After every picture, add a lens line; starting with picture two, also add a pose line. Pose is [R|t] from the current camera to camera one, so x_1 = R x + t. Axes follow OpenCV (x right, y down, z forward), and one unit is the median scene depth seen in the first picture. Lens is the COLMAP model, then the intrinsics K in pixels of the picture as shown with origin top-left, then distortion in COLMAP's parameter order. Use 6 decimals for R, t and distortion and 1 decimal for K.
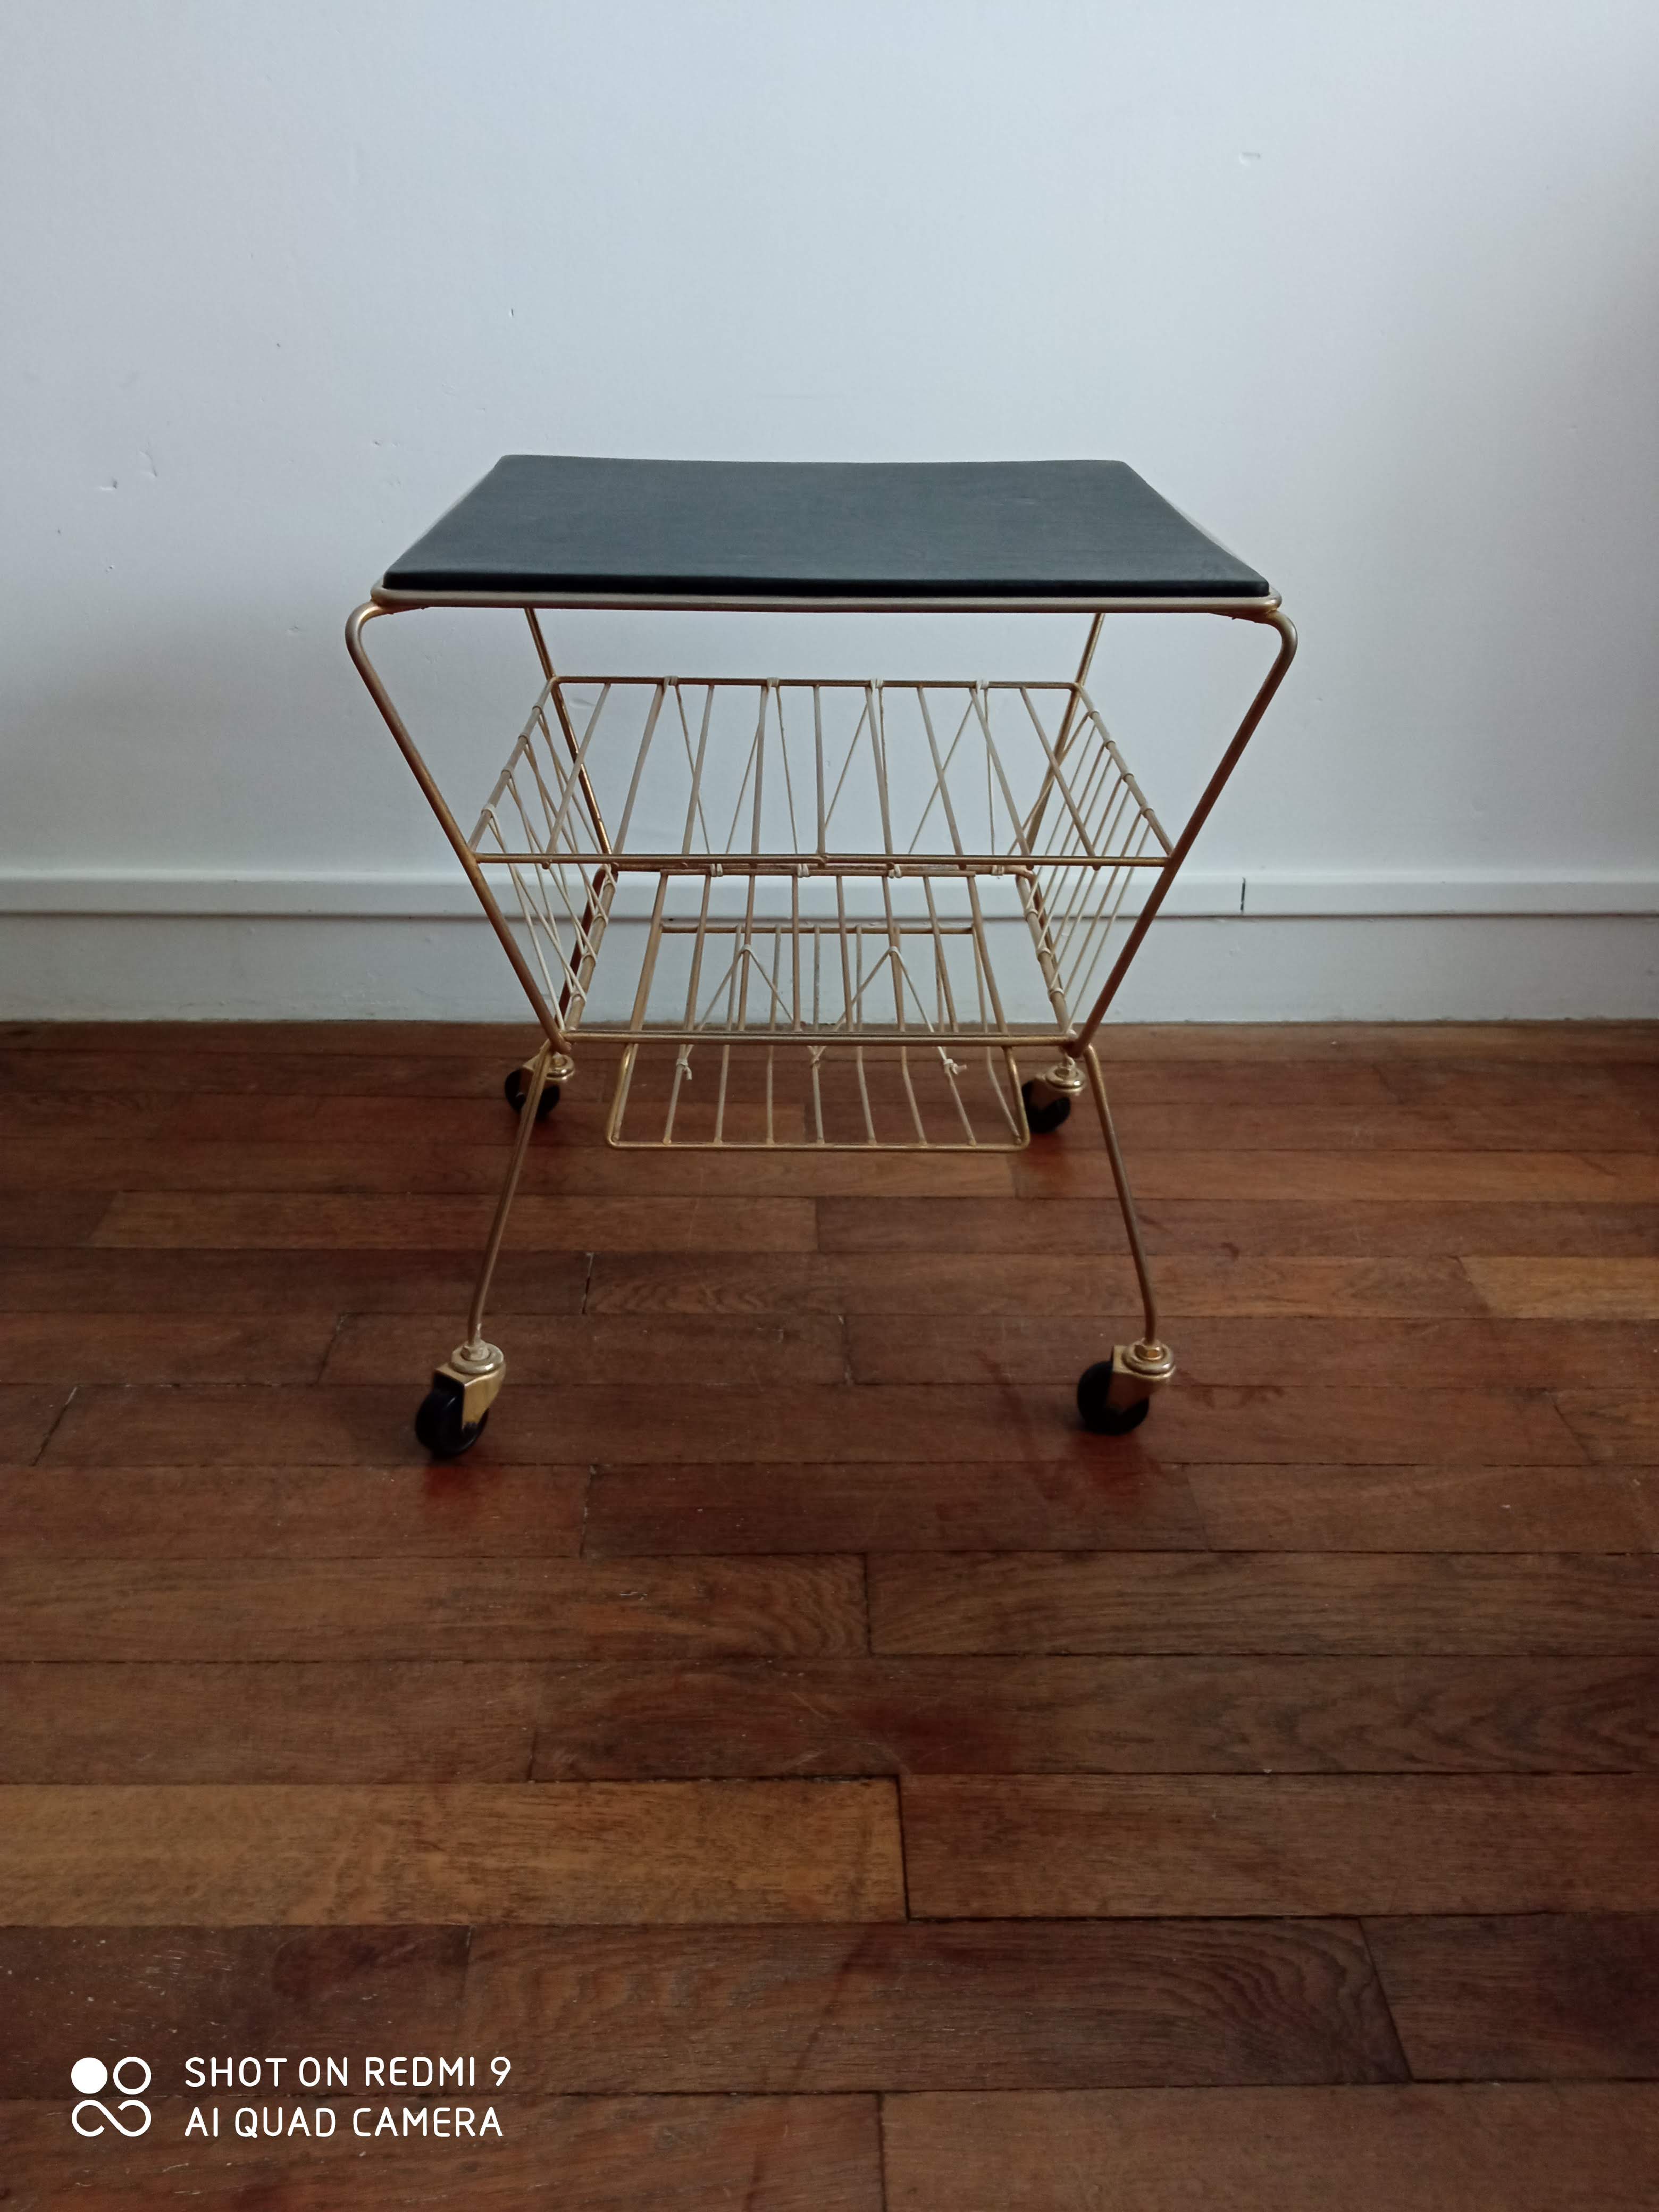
lens RADIAL K [[1811.5, 0, 856.3], [0, 1811.5, 1088.8], [0, 0, 1]] dist [0.059915, -0.115650]
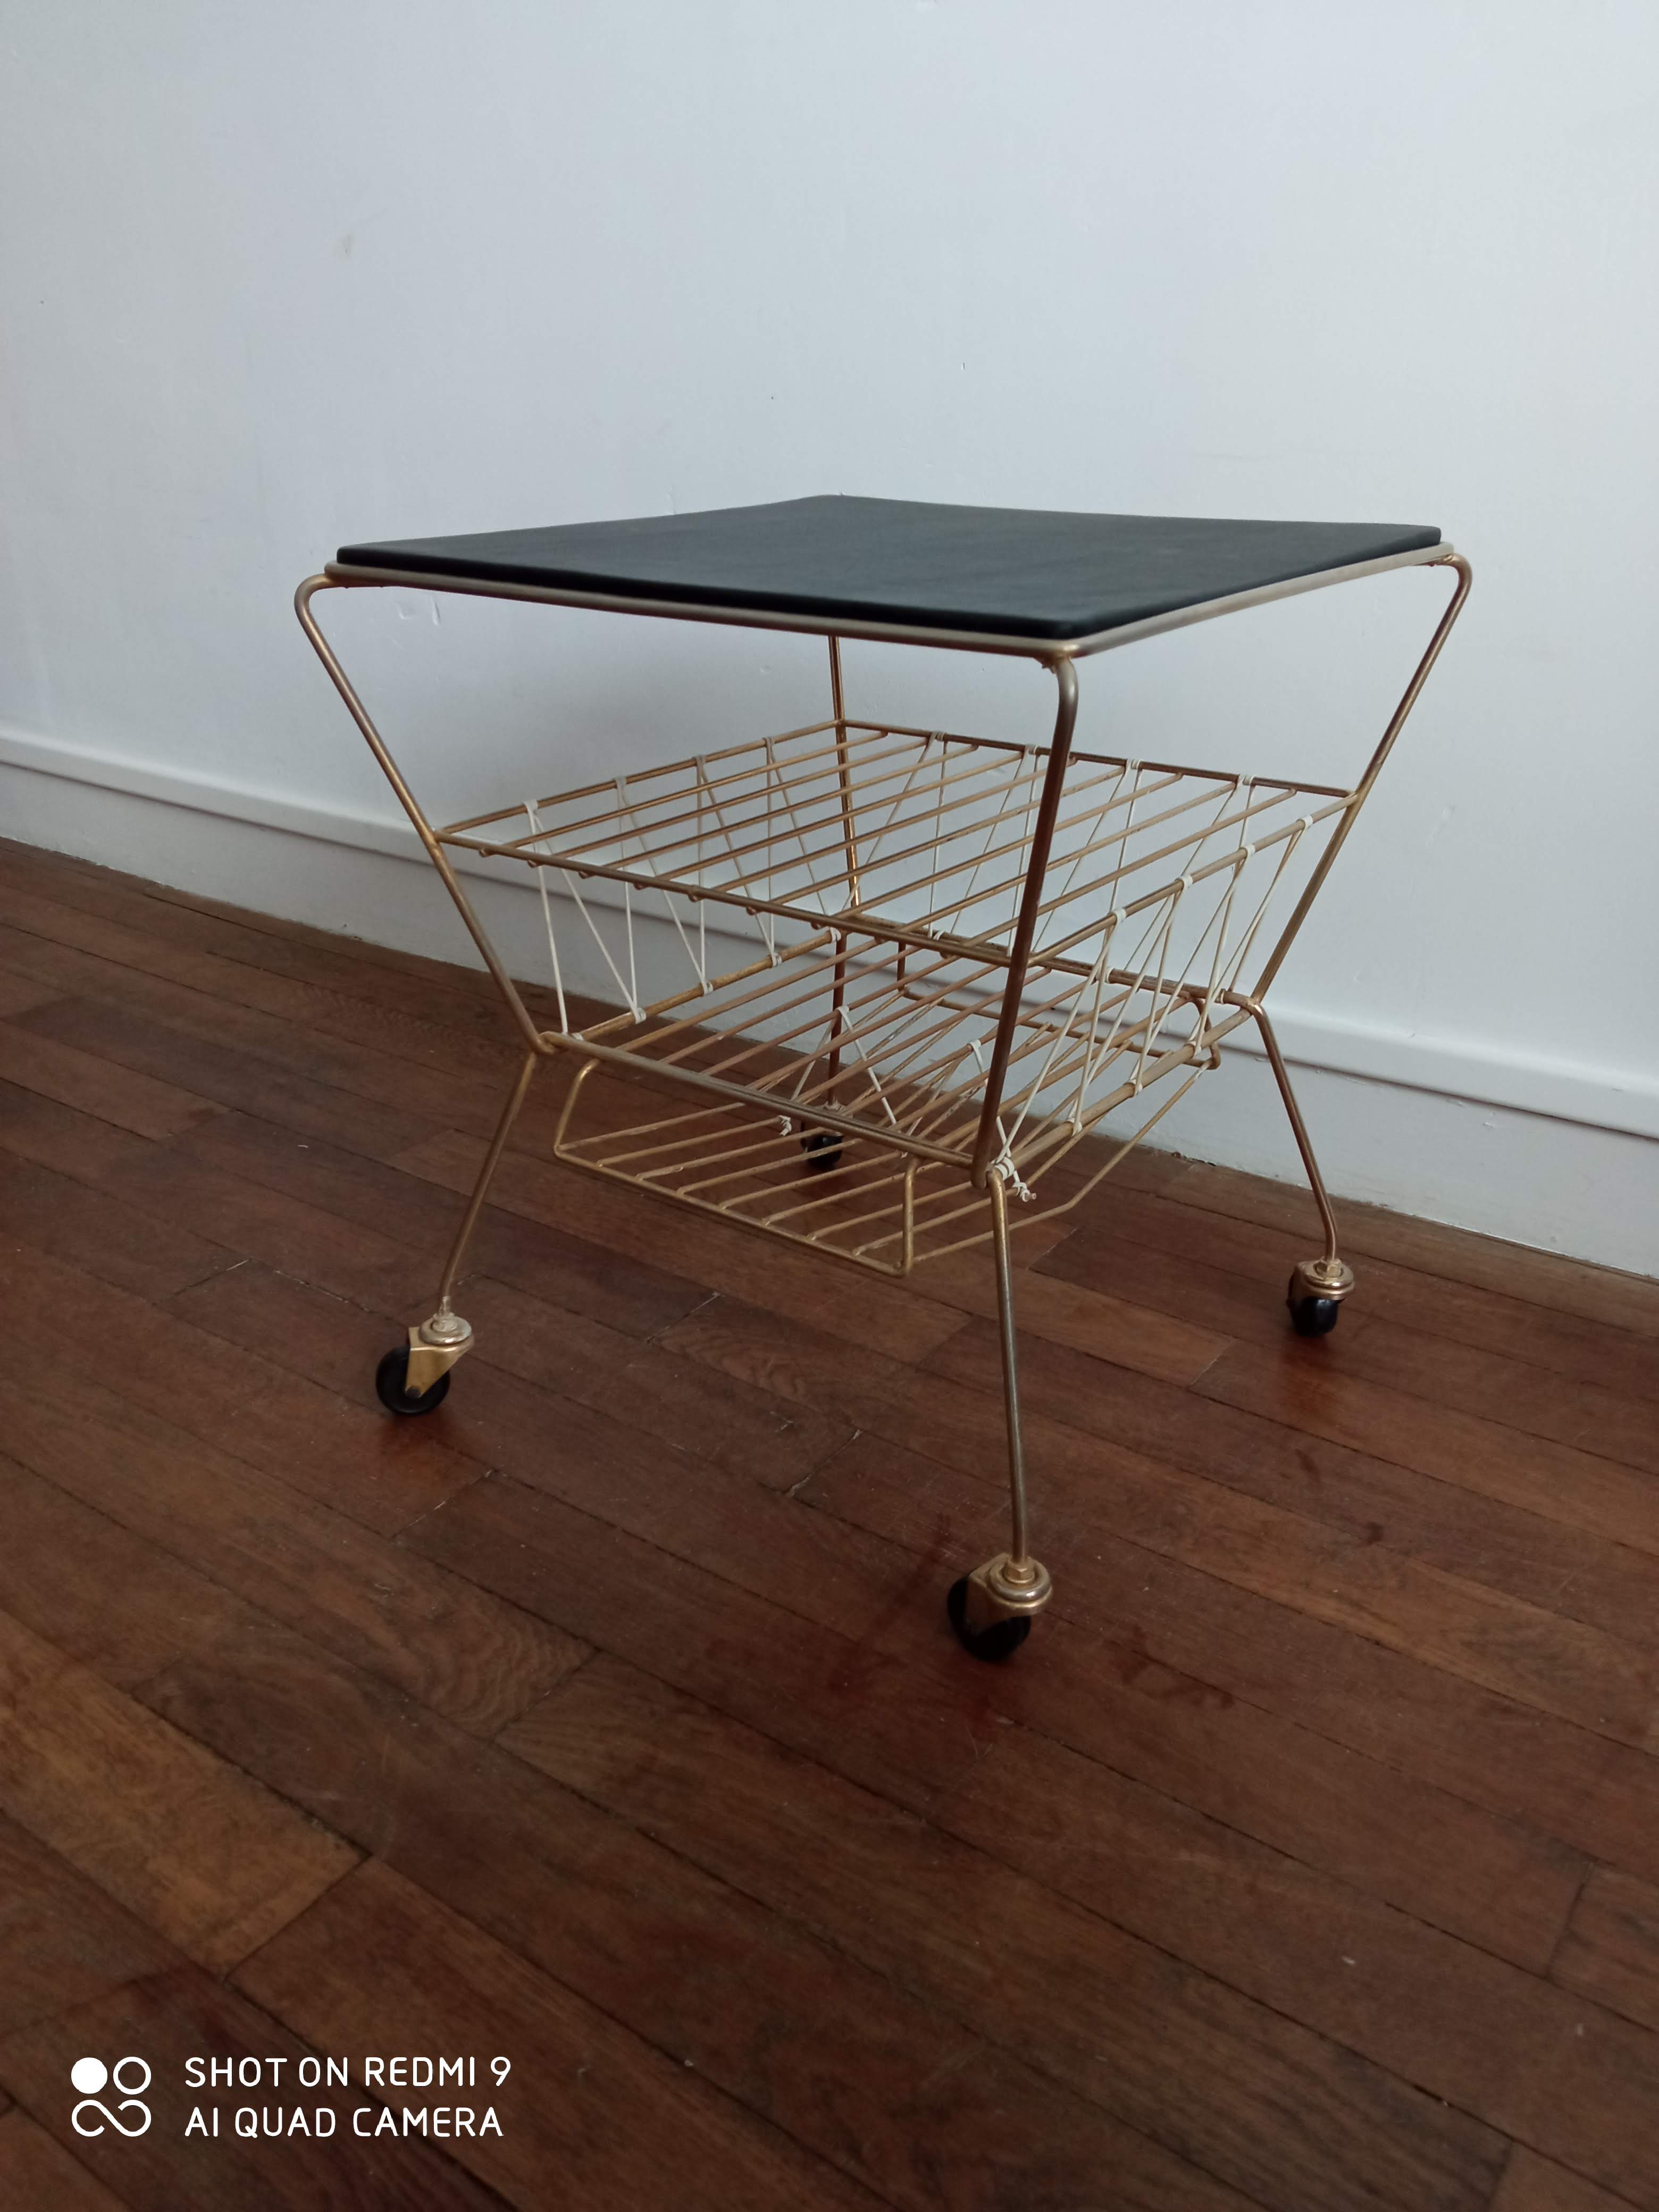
lens RADIAL K [[1811.5, 0, 848.1], [0, 1811.5, 1105.0], [0, 0, 1]] dist [0.059915, -0.115650]
pose [[0.793148, 0.226753, -0.565243, 0.588612], [-0.260274, 0.965284, 0.022018, -0.063669], [0.550613, 0.129655, 0.824630, 0.296987]]
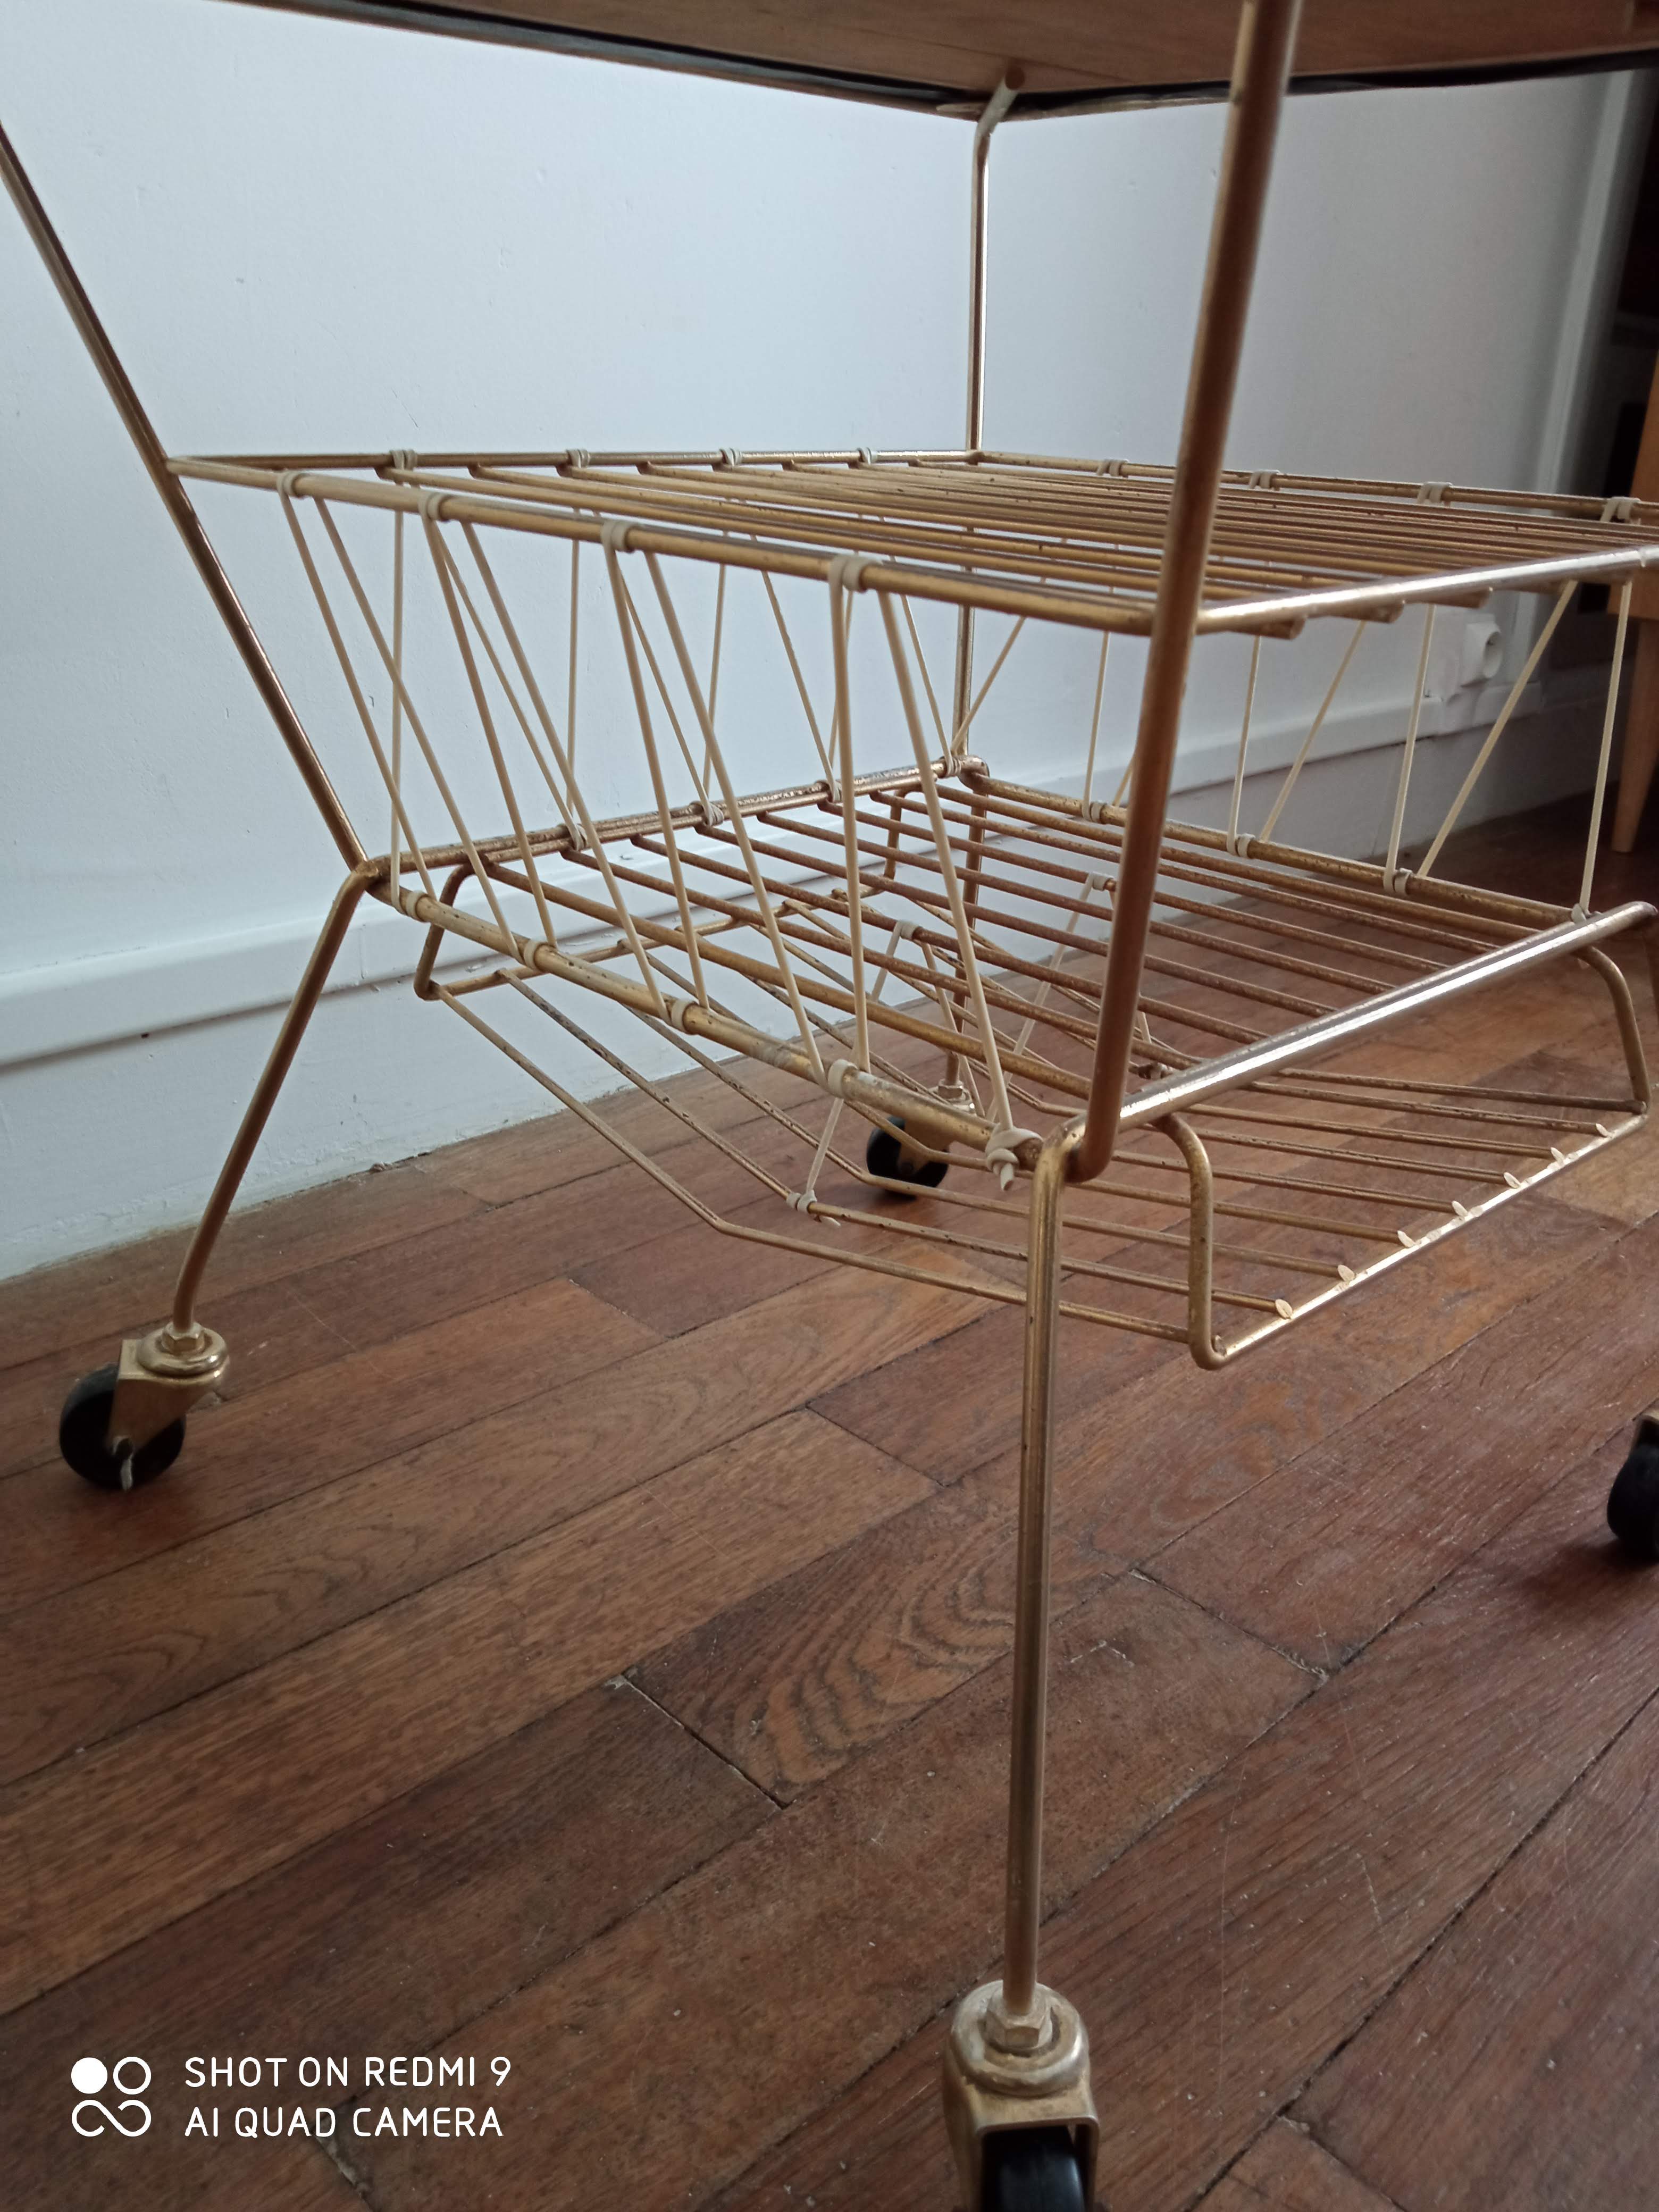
lens RADIAL K [[1811.5, 0, 831.4], [0, 1811.5, 1105.8], [0, 0, 1]] dist [0.059915, -0.115650]
pose [[0.736606, -0.252409, 0.627457, -0.482976], [0.280610, 0.958185, 0.056028, -0.079780], [-0.615361, 0.134800, 0.776633, 0.791404]]
